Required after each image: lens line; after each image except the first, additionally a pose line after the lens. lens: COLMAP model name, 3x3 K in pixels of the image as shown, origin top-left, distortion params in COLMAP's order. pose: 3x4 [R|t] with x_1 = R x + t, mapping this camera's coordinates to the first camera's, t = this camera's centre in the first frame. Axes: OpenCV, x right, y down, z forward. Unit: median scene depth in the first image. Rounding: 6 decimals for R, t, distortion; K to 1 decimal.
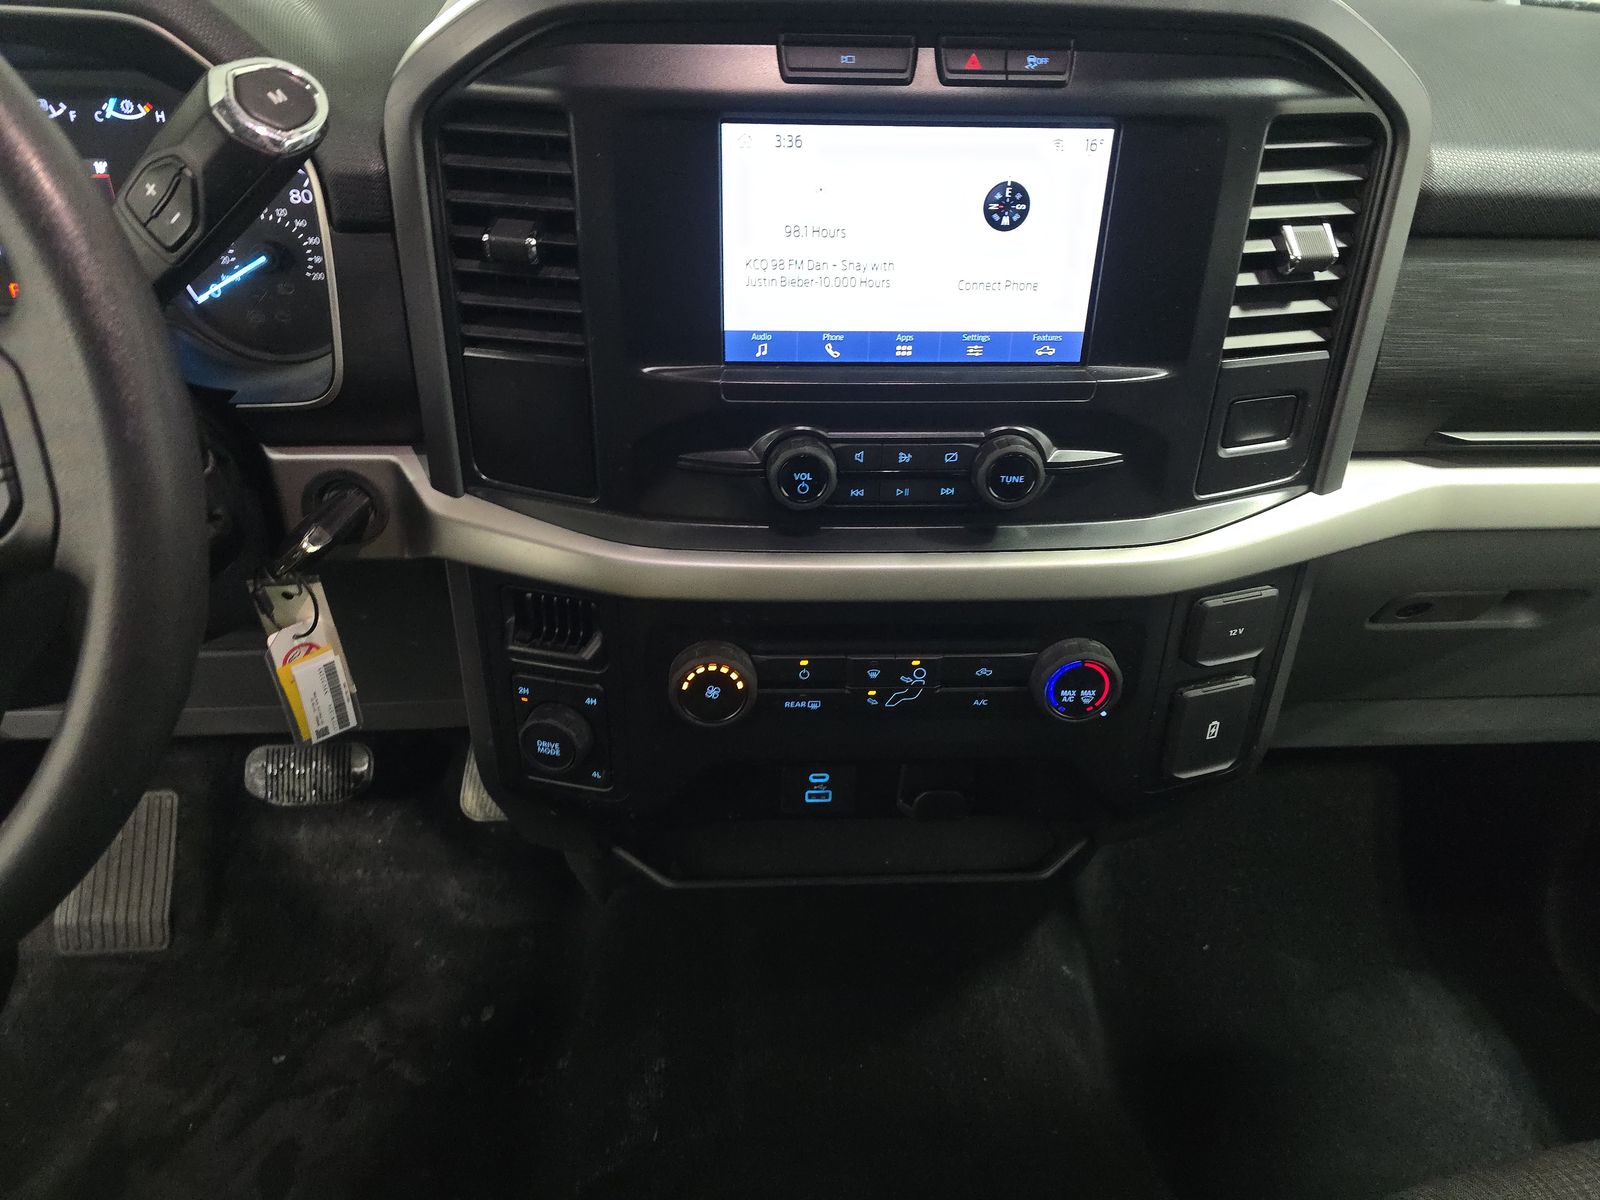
lens RADIAL K [[1063.5, 0, 800.0], [0, 1063.5, 600.0], [0, 0, 1]] dist [0.057516, -0.047395]
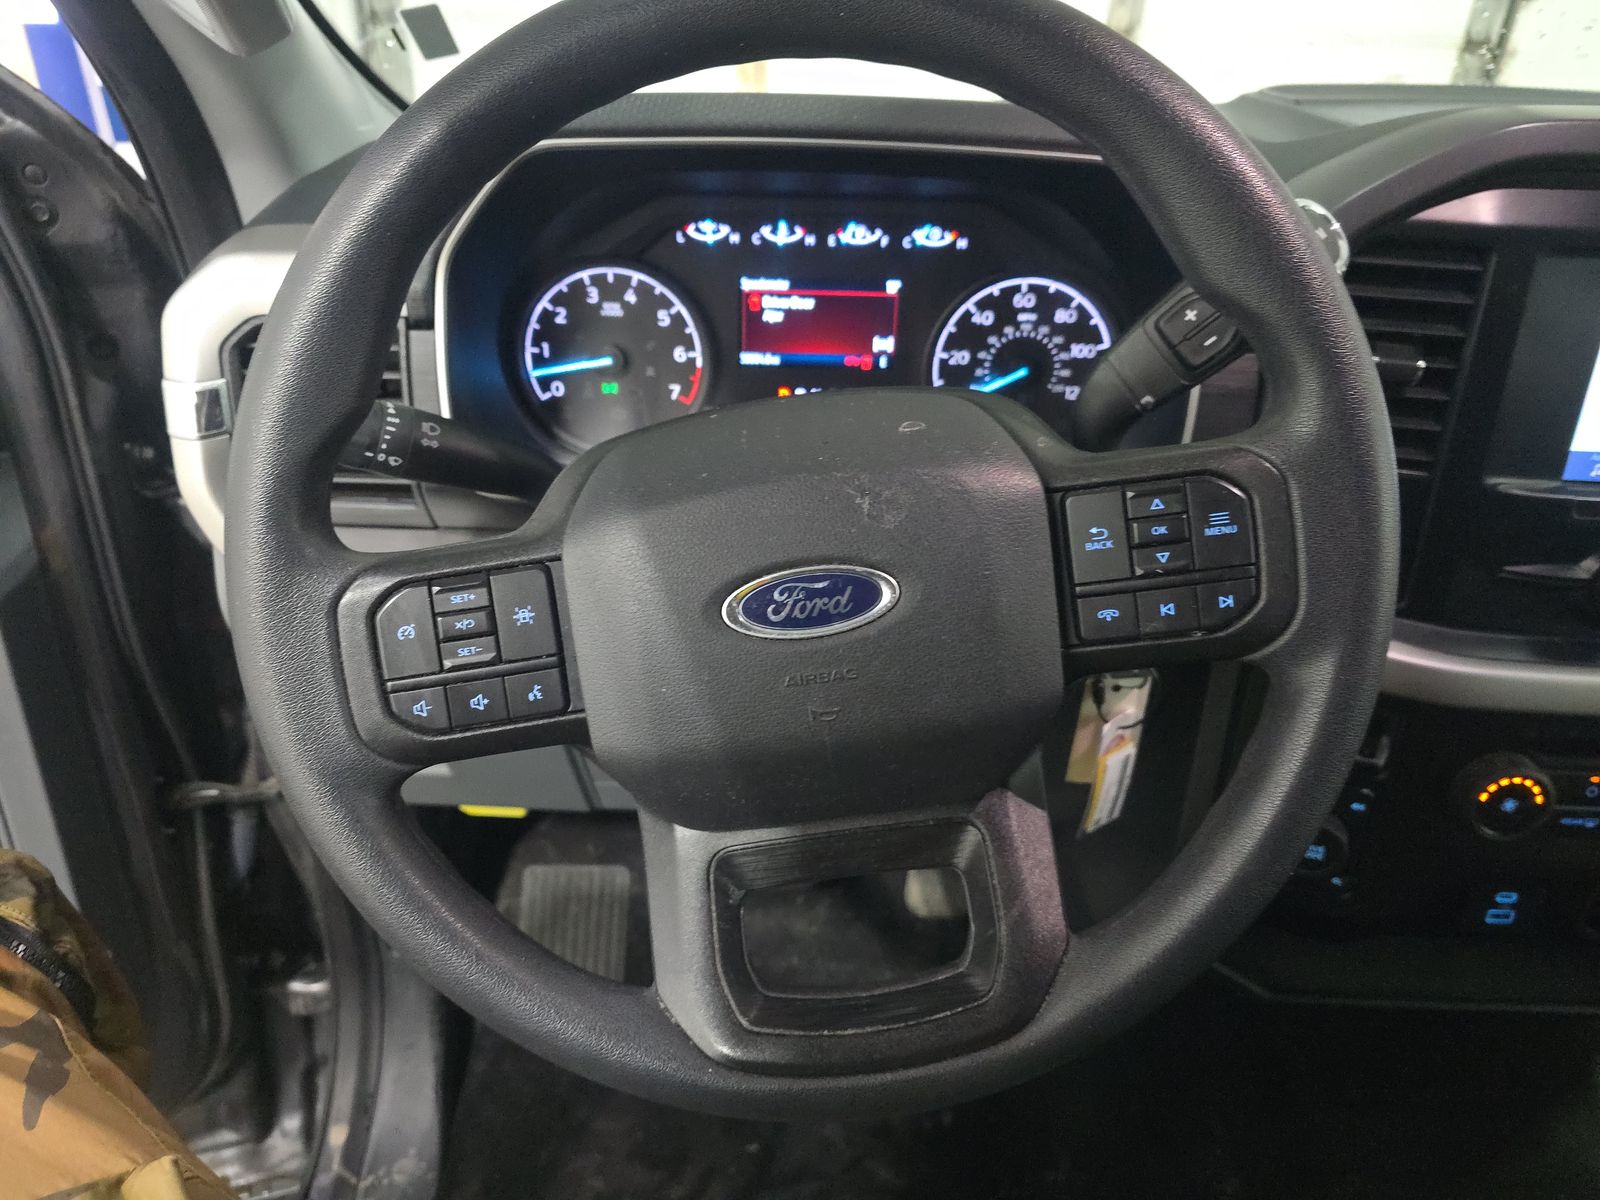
lens RADIAL K [[1080.3, 0, 800.0], [0, 1080.3, 600.0], [0, 0, 1]] dist [0.011226, -0.002266]
pose [[0.997088, 0.041664, -0.063874, -0.672605], [-0.047385, 0.994737, -0.090851, 0.019192], [0.059753, 0.093613, 0.993814, -0.064388]]
